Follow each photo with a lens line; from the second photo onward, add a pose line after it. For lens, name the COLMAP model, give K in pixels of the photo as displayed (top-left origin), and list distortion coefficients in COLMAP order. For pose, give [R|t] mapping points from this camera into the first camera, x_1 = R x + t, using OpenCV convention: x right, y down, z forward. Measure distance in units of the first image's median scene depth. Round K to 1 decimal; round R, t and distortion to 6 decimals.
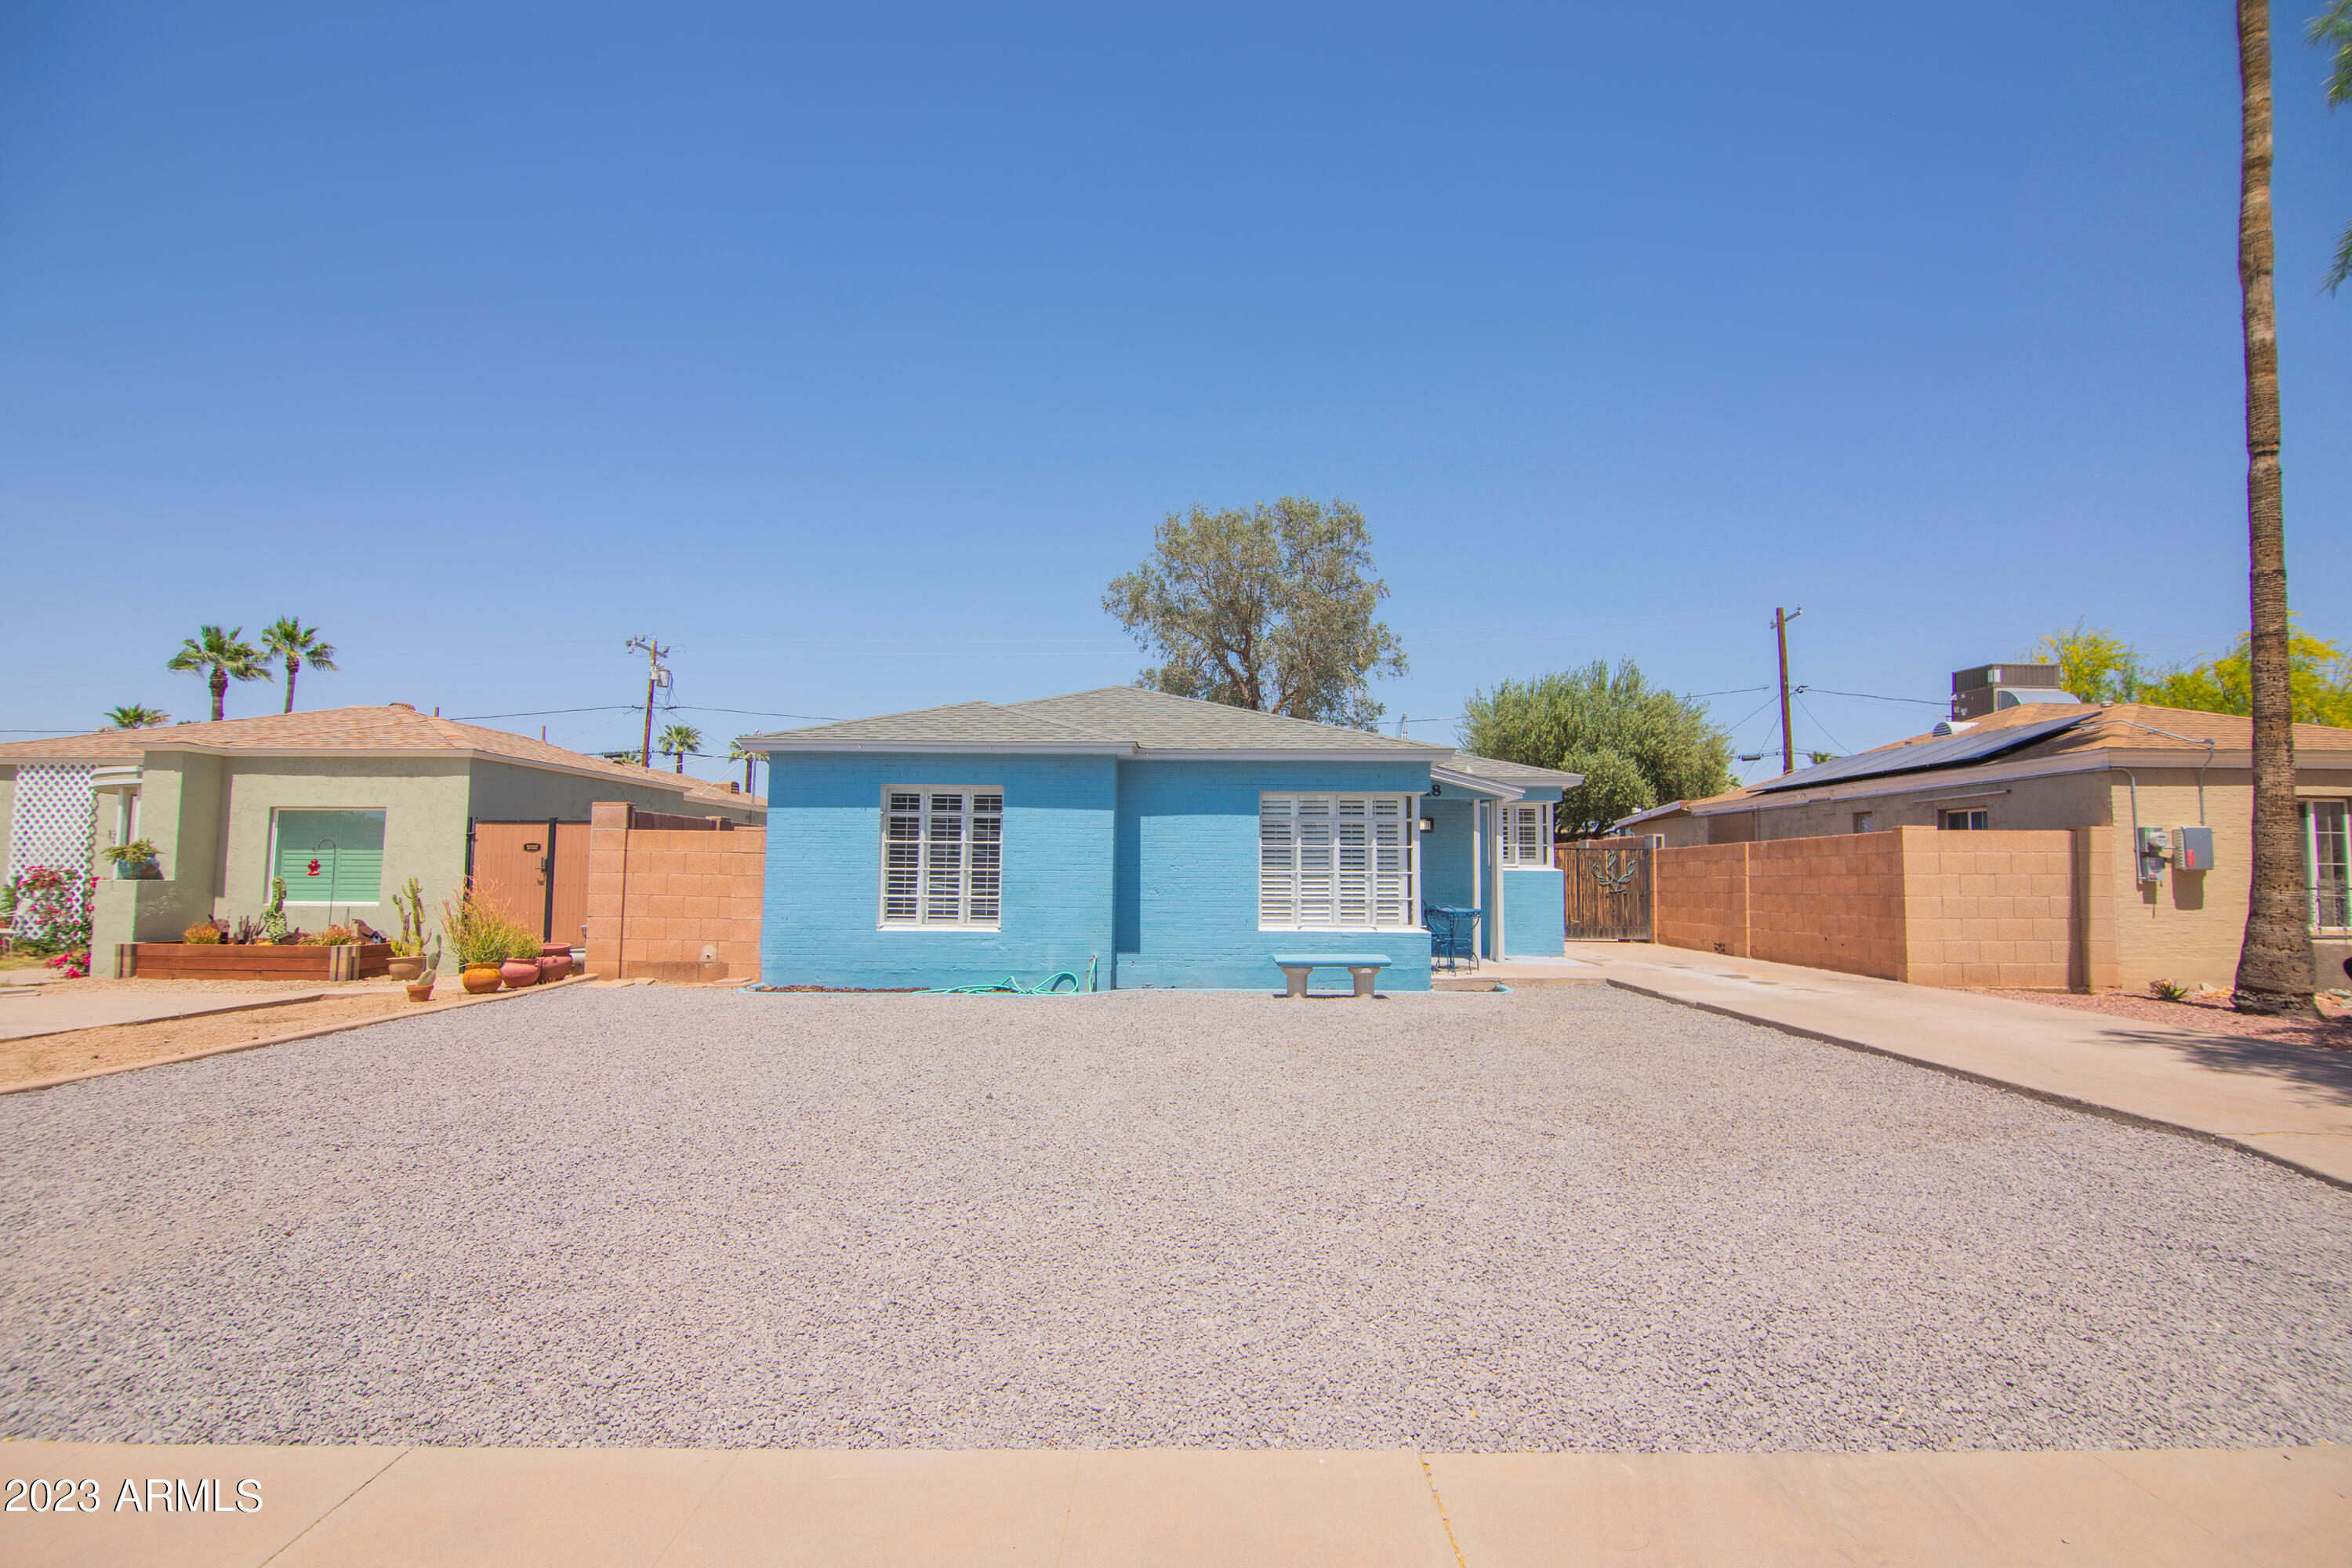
lens RADIAL K [[1061.3, 0, 1184.5], [0, 1061.3, 796.4], [0, 0, 1]] dist [0.004019, -0.008609]
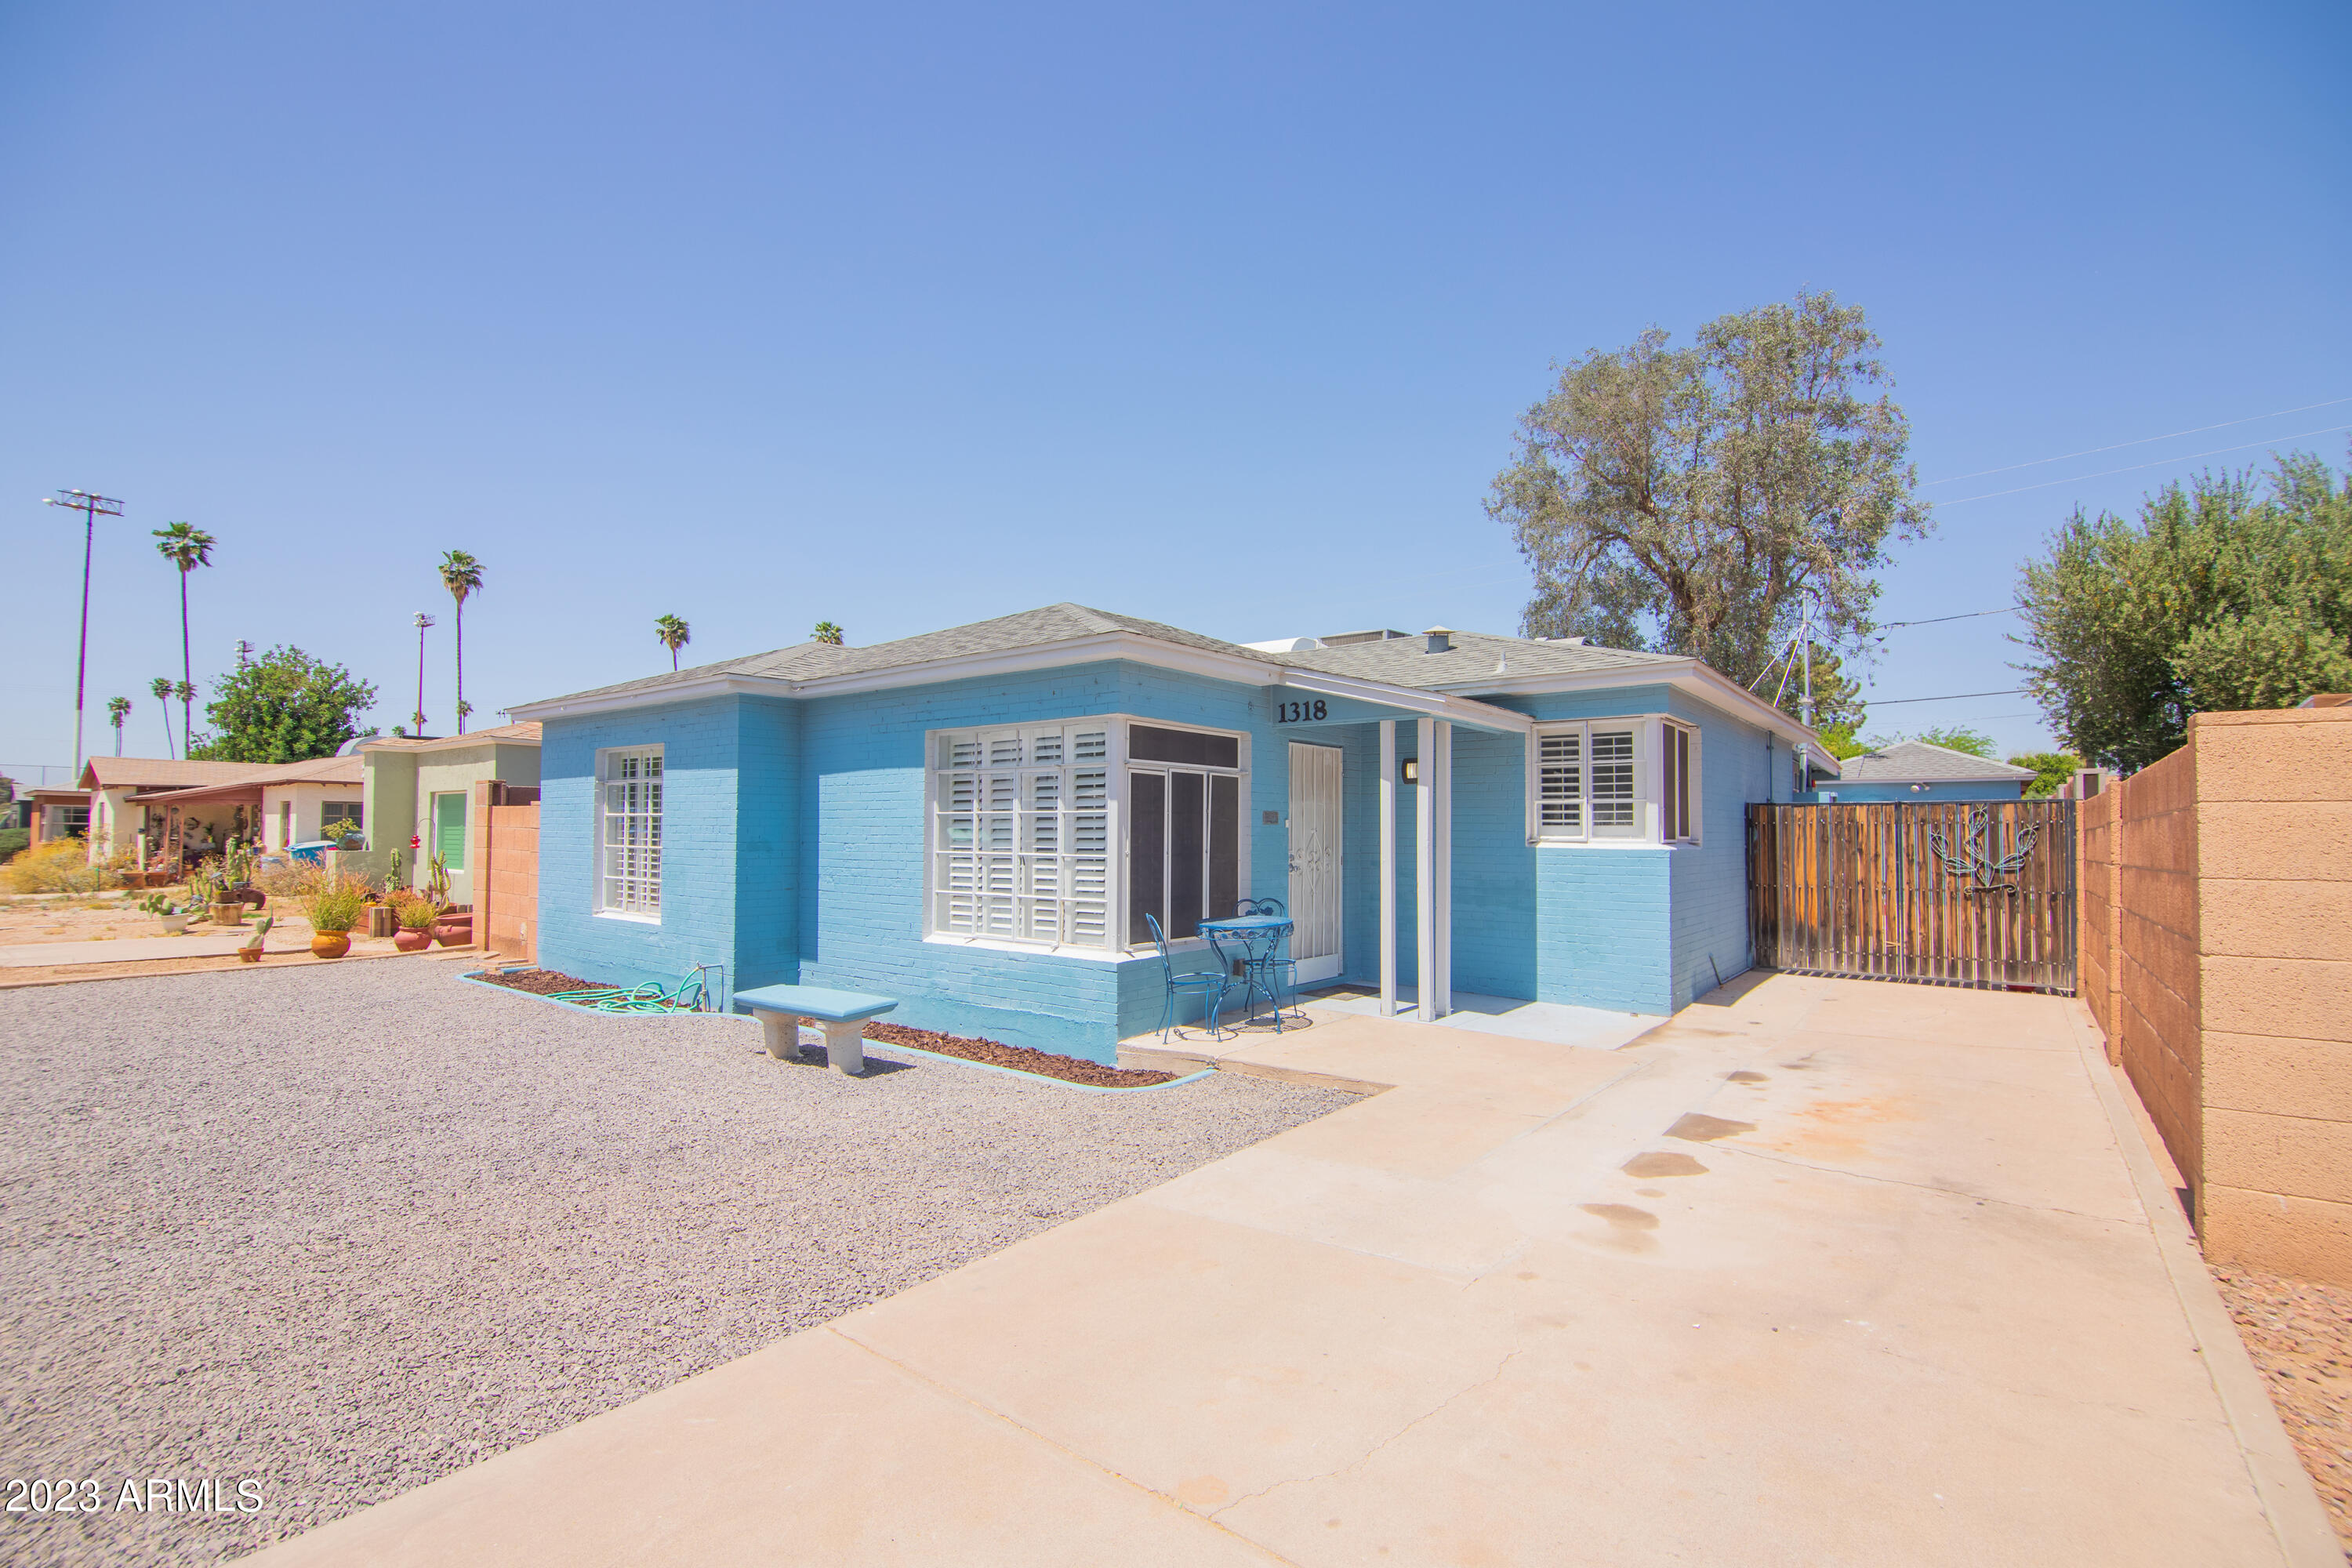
lens RADIAL K [[1063.8, 0, 1216.2], [0, 1063.8, 788.9], [0, 0, 1]] dist [-0.000087, -0.008149]
pose [[0.809472, -0.027790, -0.586500, 0.611759], [0.044053, 0.998938, 0.013468, 0.031085], [0.585503, -0.036740, 0.809837, 0.580900]]
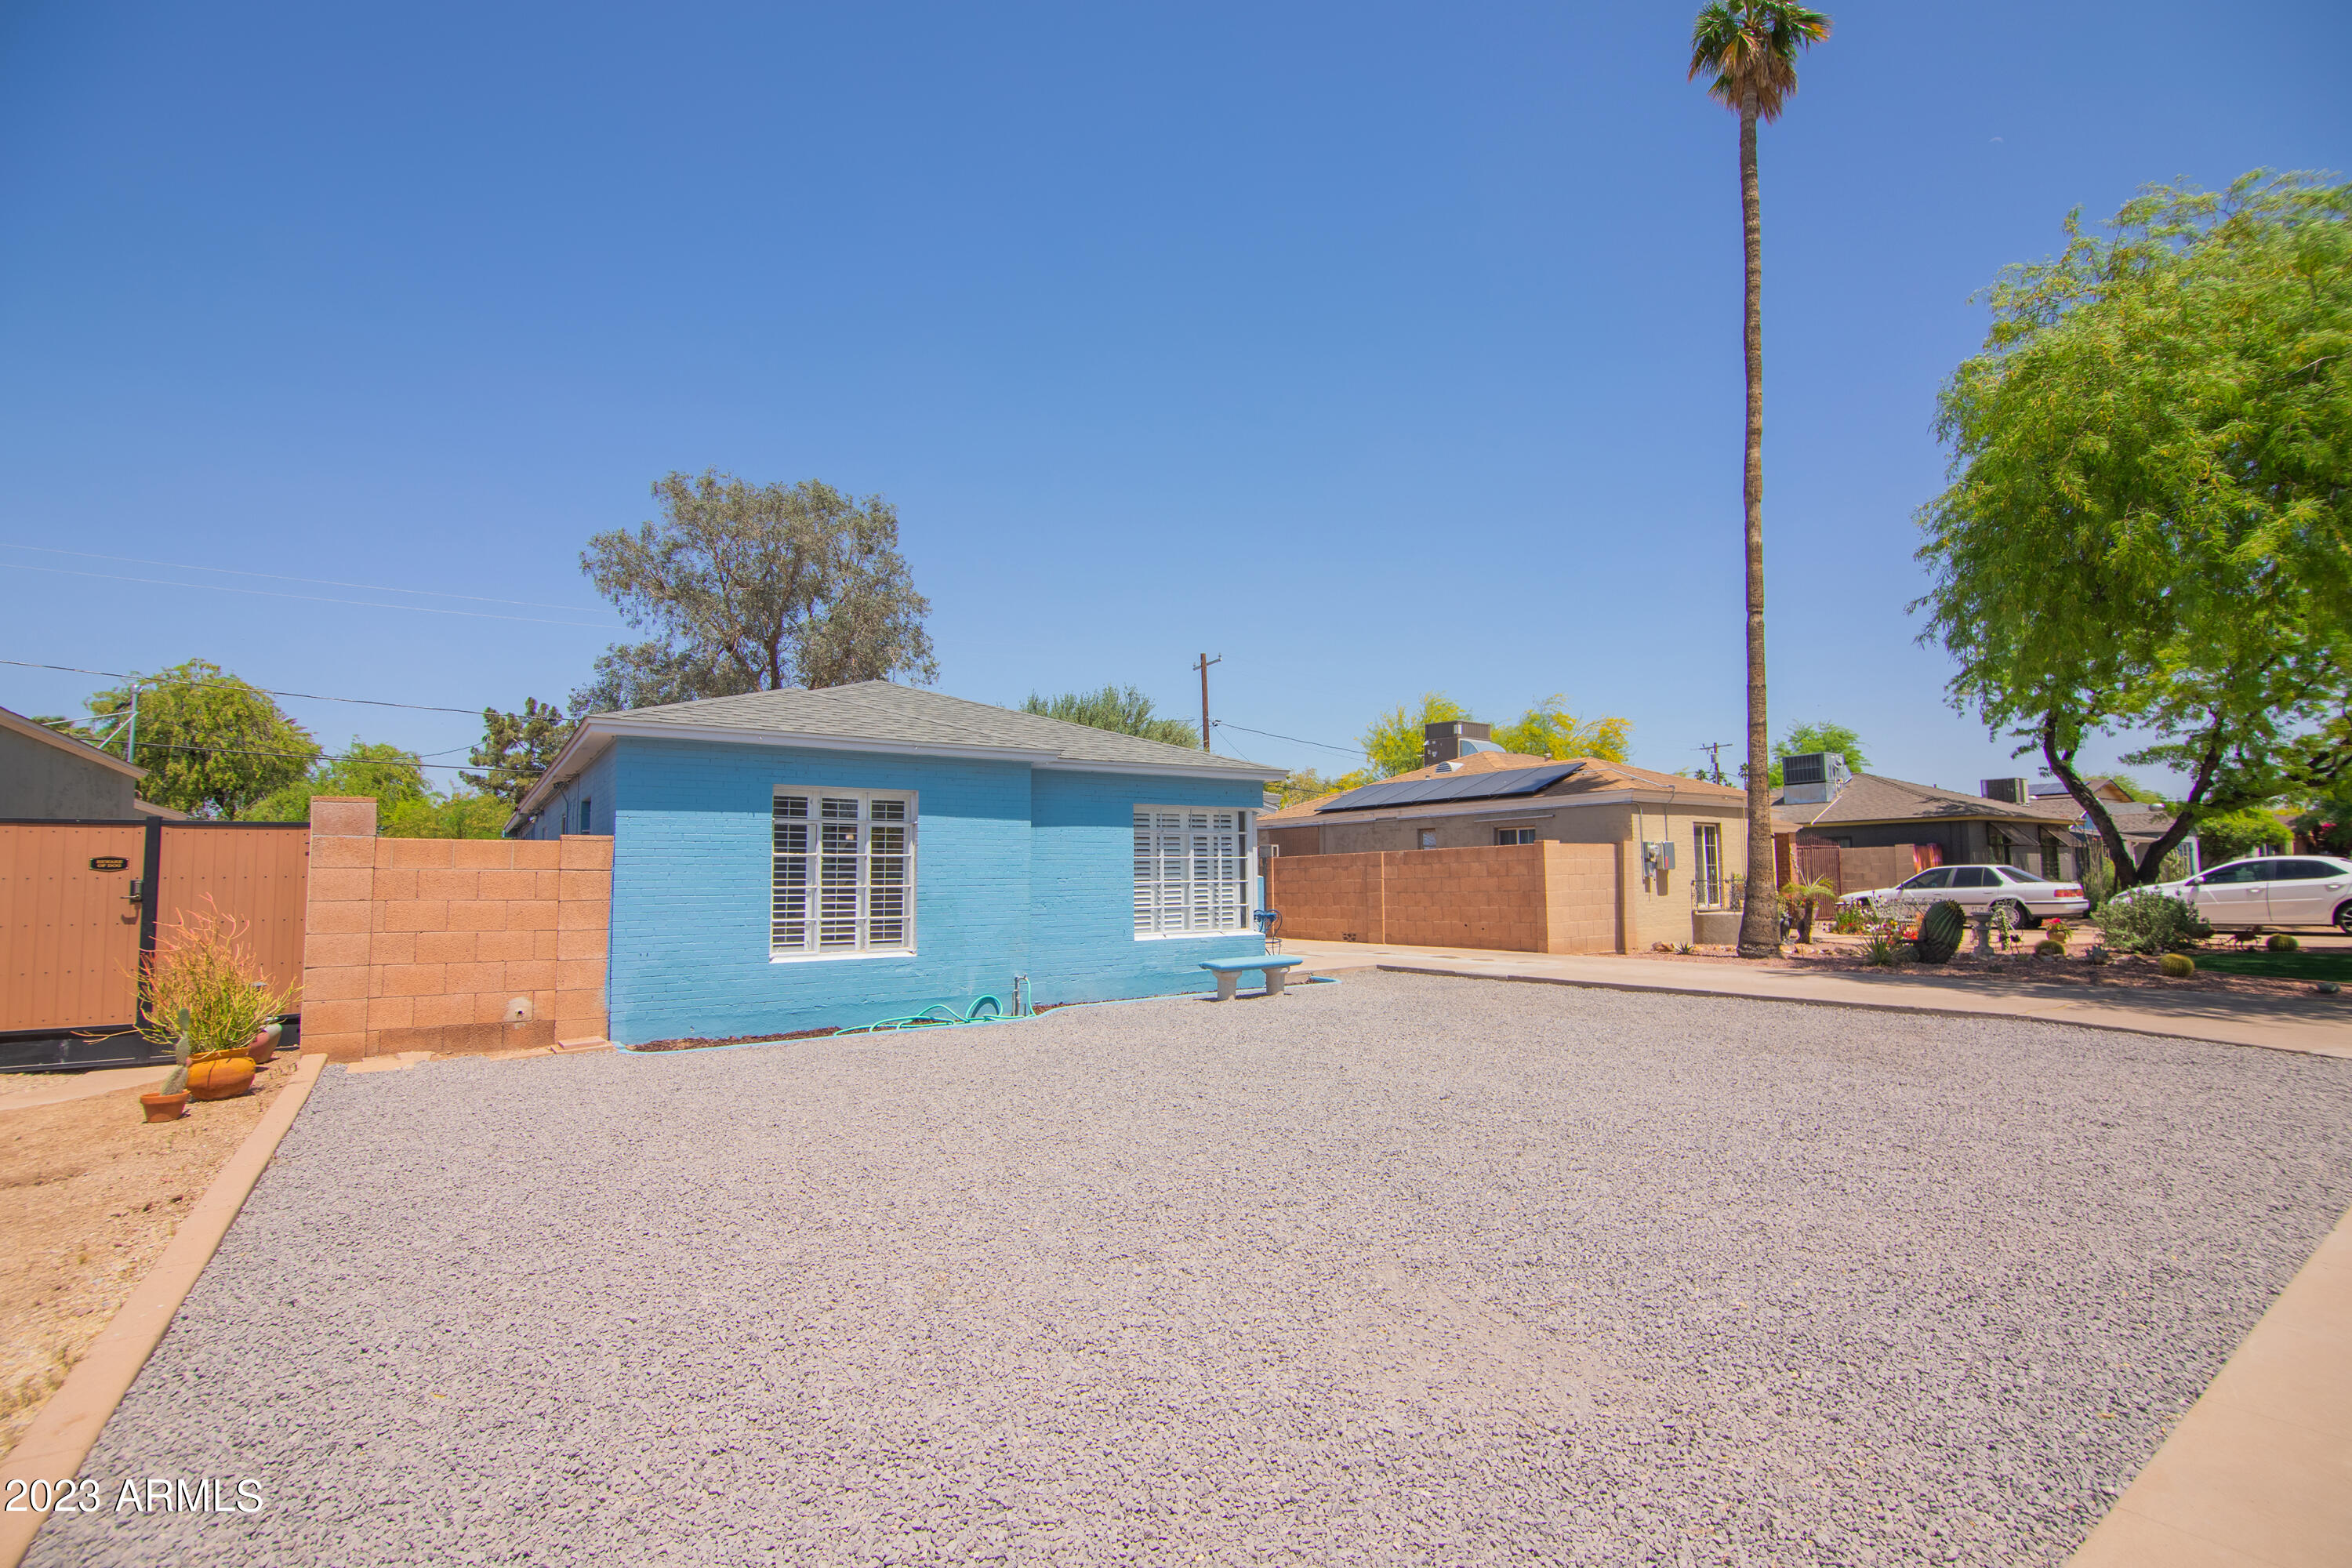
lens RADIAL K [[1063.0, 0, 1181.7], [0, 1063.0, 807.2], [0, 0, 1]] dist [-0.008369, -0.007937]
pose [[0.811649, 0.022262, 0.583721, -0.498344], [-0.024395, 0.999694, -0.004206, 0.001828], [-0.583635, -0.010826, 0.811944, 0.147707]]
